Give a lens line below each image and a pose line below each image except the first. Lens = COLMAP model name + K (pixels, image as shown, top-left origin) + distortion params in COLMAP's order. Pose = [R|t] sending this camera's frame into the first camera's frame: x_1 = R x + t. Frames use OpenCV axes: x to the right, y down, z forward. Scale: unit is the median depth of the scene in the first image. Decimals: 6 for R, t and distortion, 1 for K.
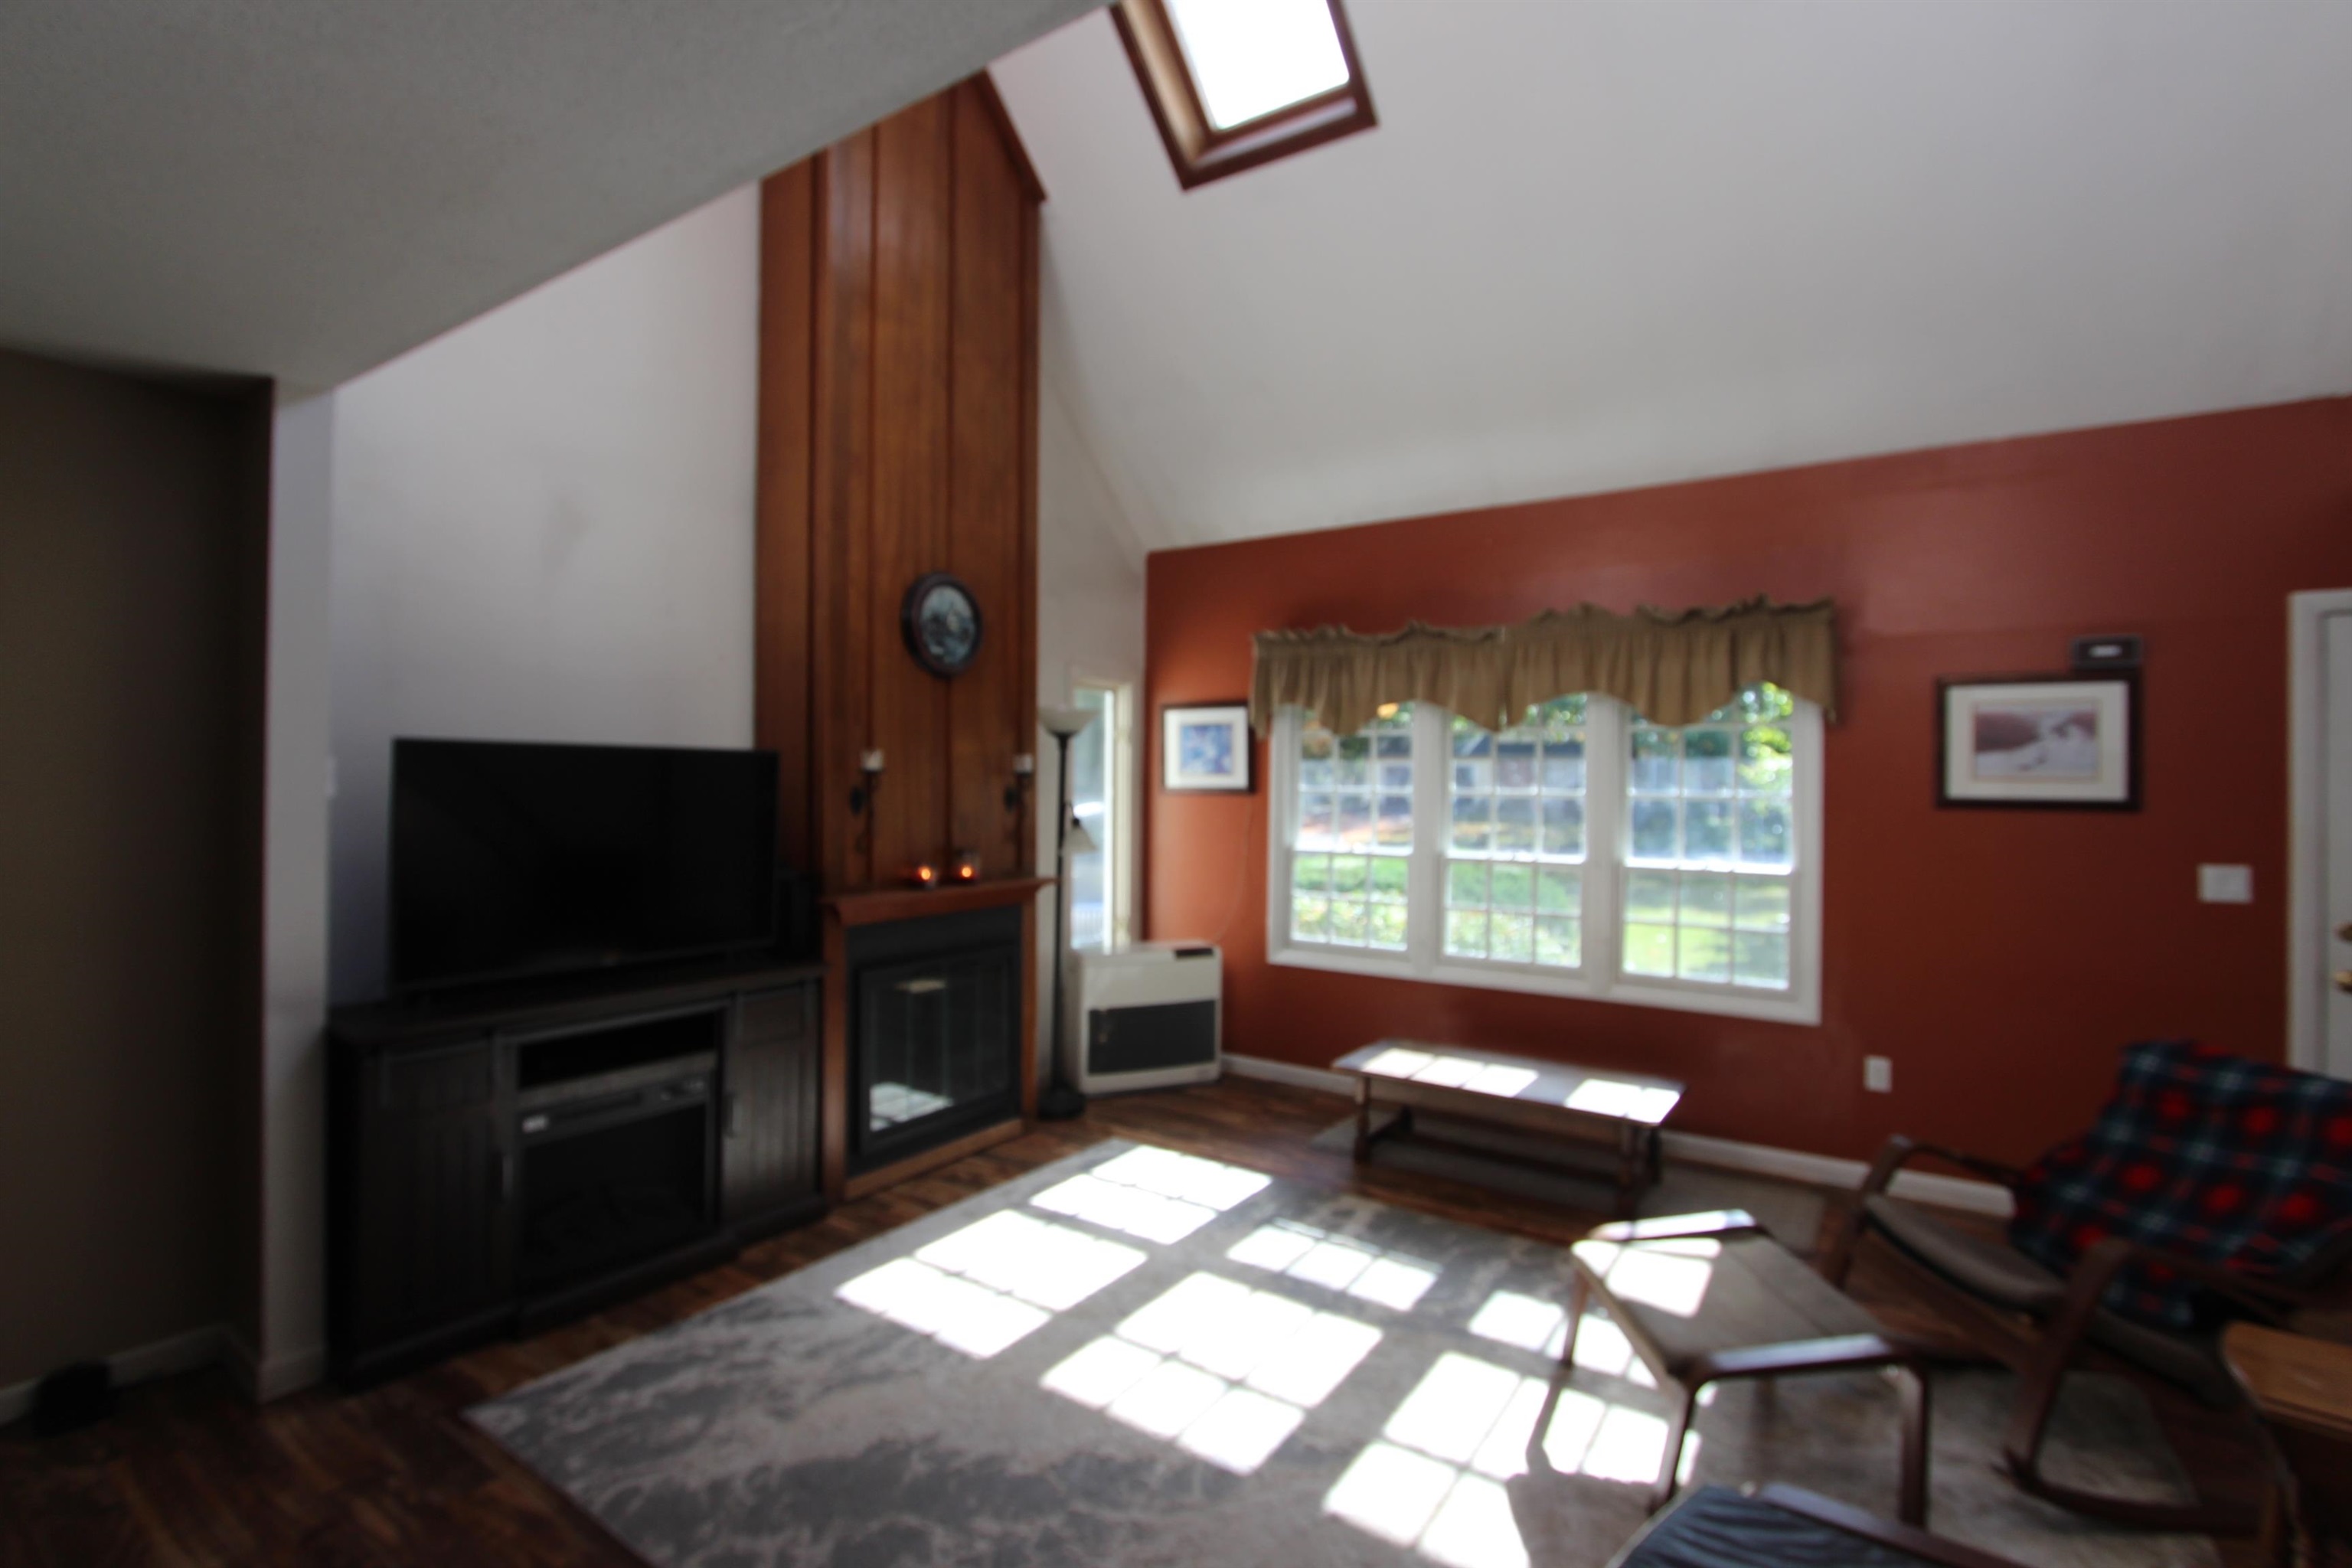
lens RADIAL K [[1086.3, 0, 1181.7], [0, 1086.3, 775.0], [0, 0, 1]] dist [-0.014617, 0.001792]
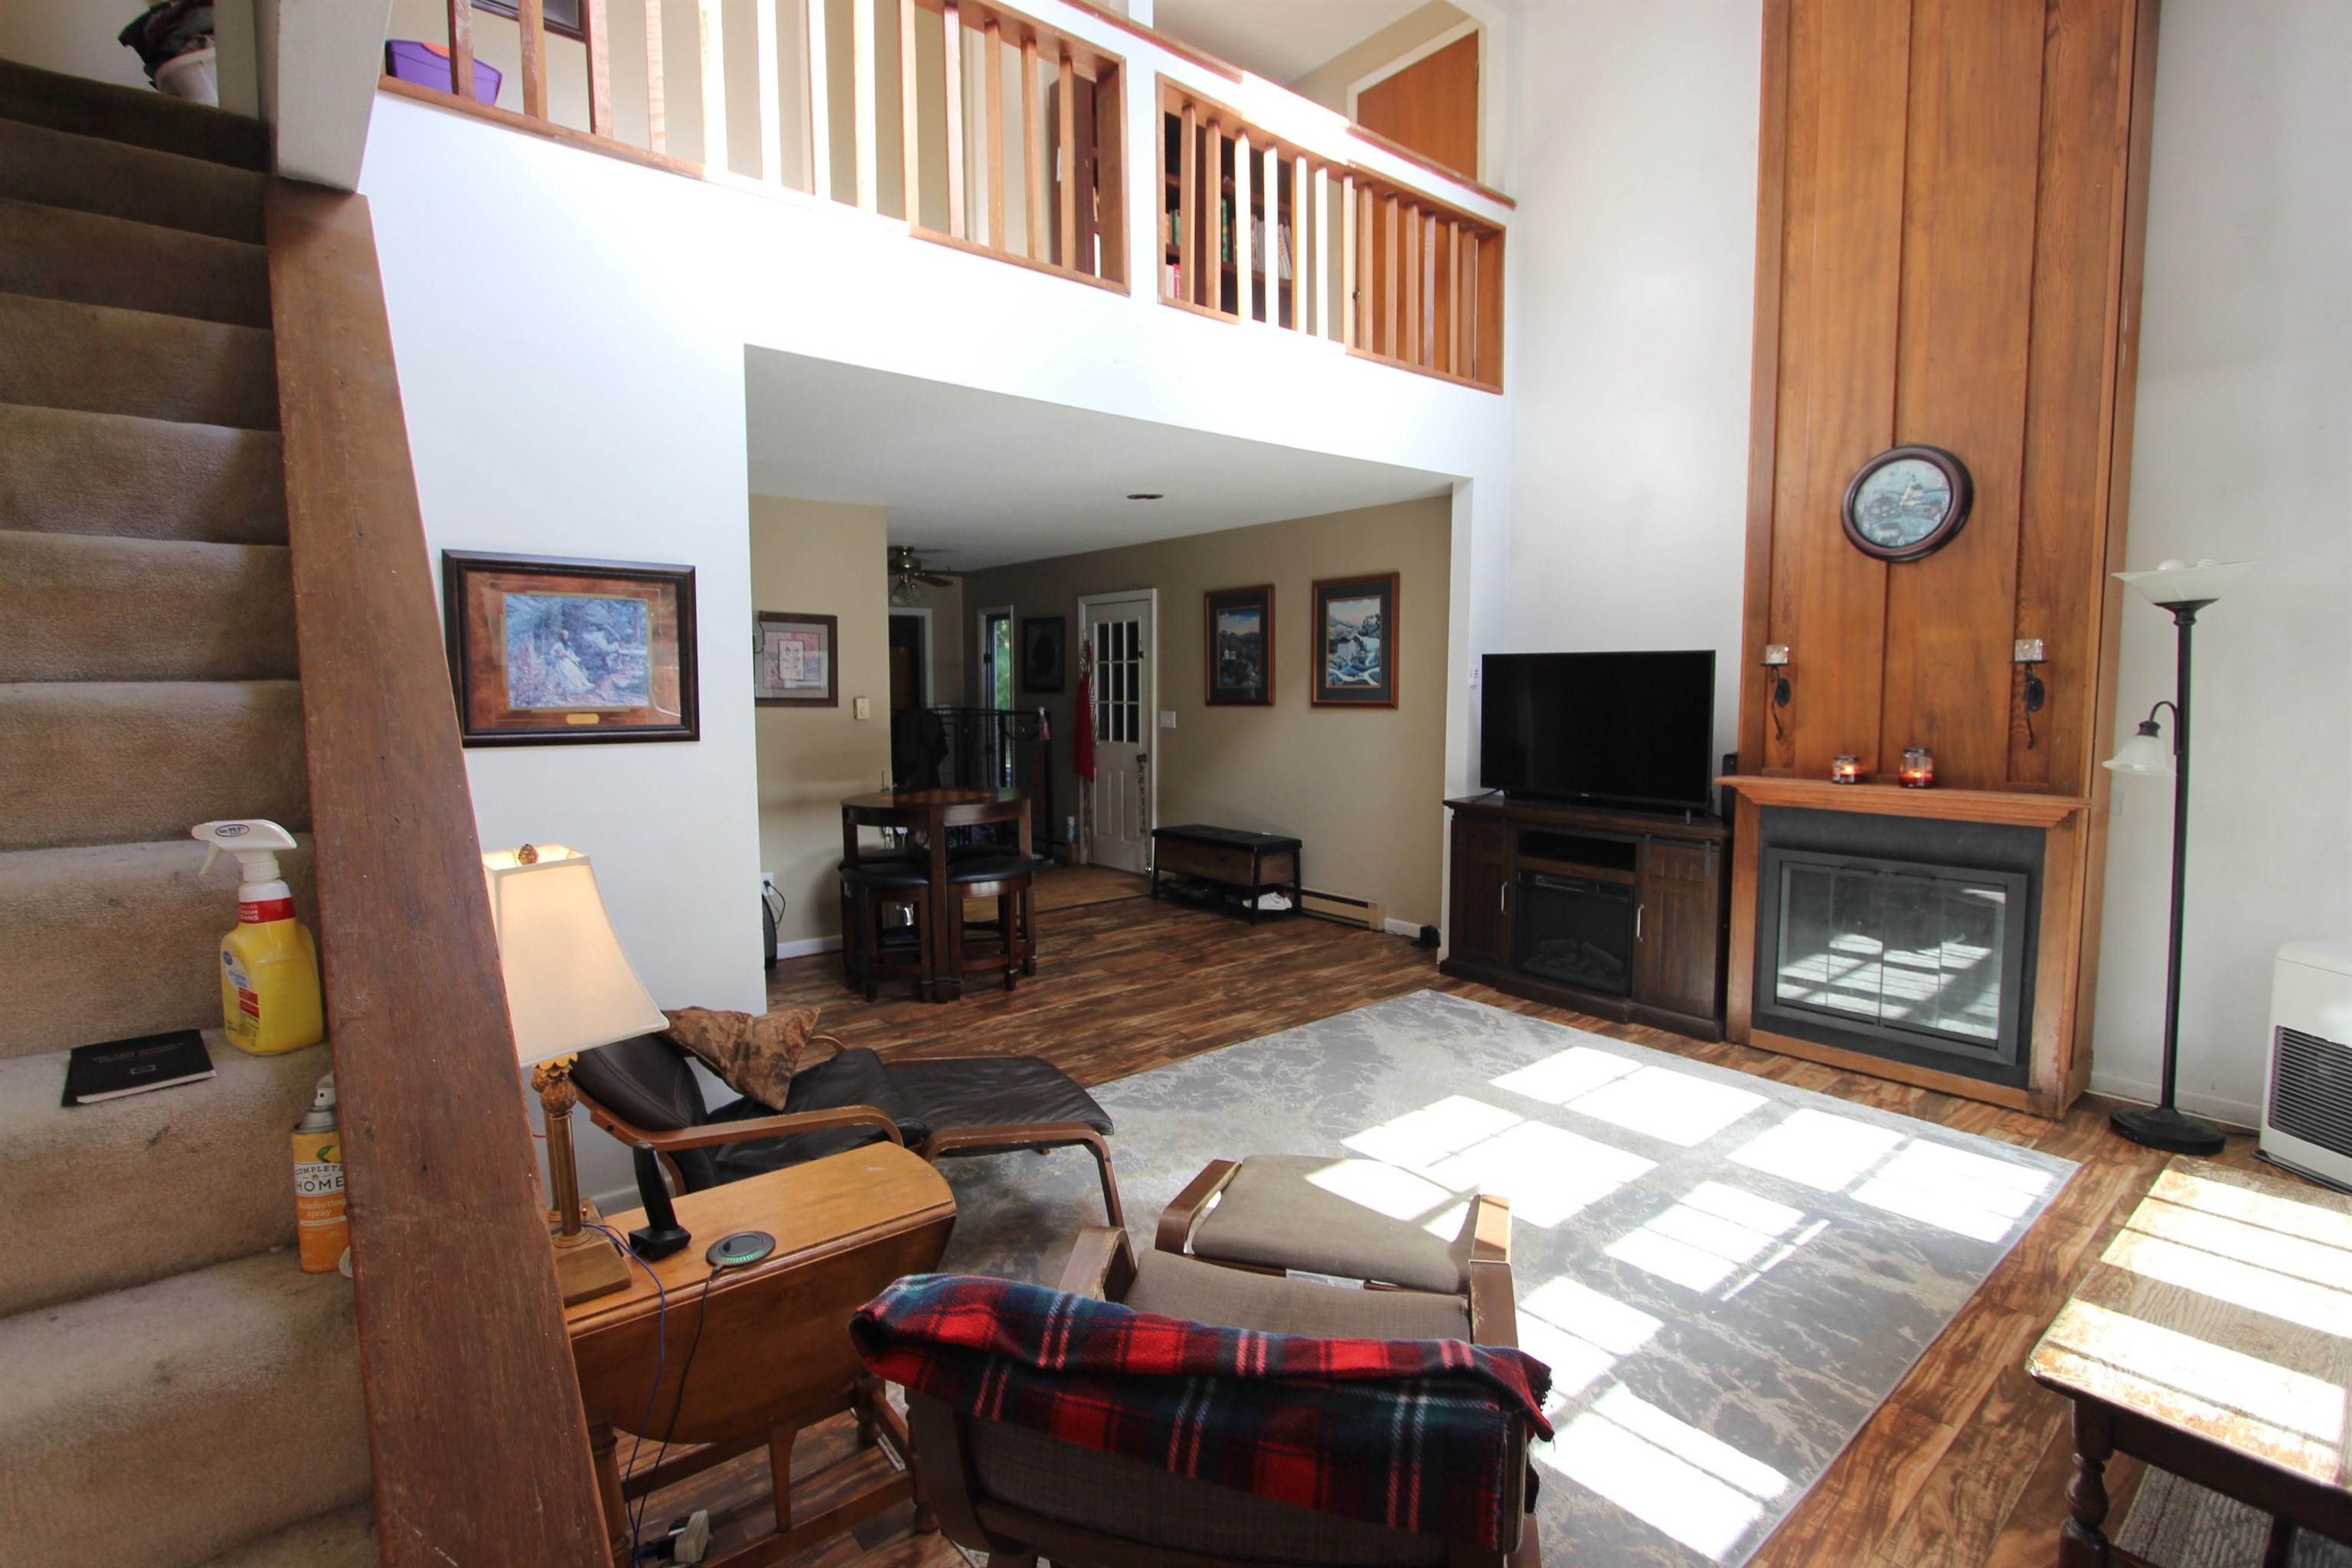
lens RADIAL K [[1089.1, 0, 1178.7], [0, 1089.1, 775.7], [0, 0, 1]] dist [-0.004665, -0.000518]
pose [[-0.269290, 0.074616, -0.960164, 0.988193], [0.002508, 0.997045, 0.076779, 0.023130], [0.963056, 0.018268, -0.268681, 0.772703]]
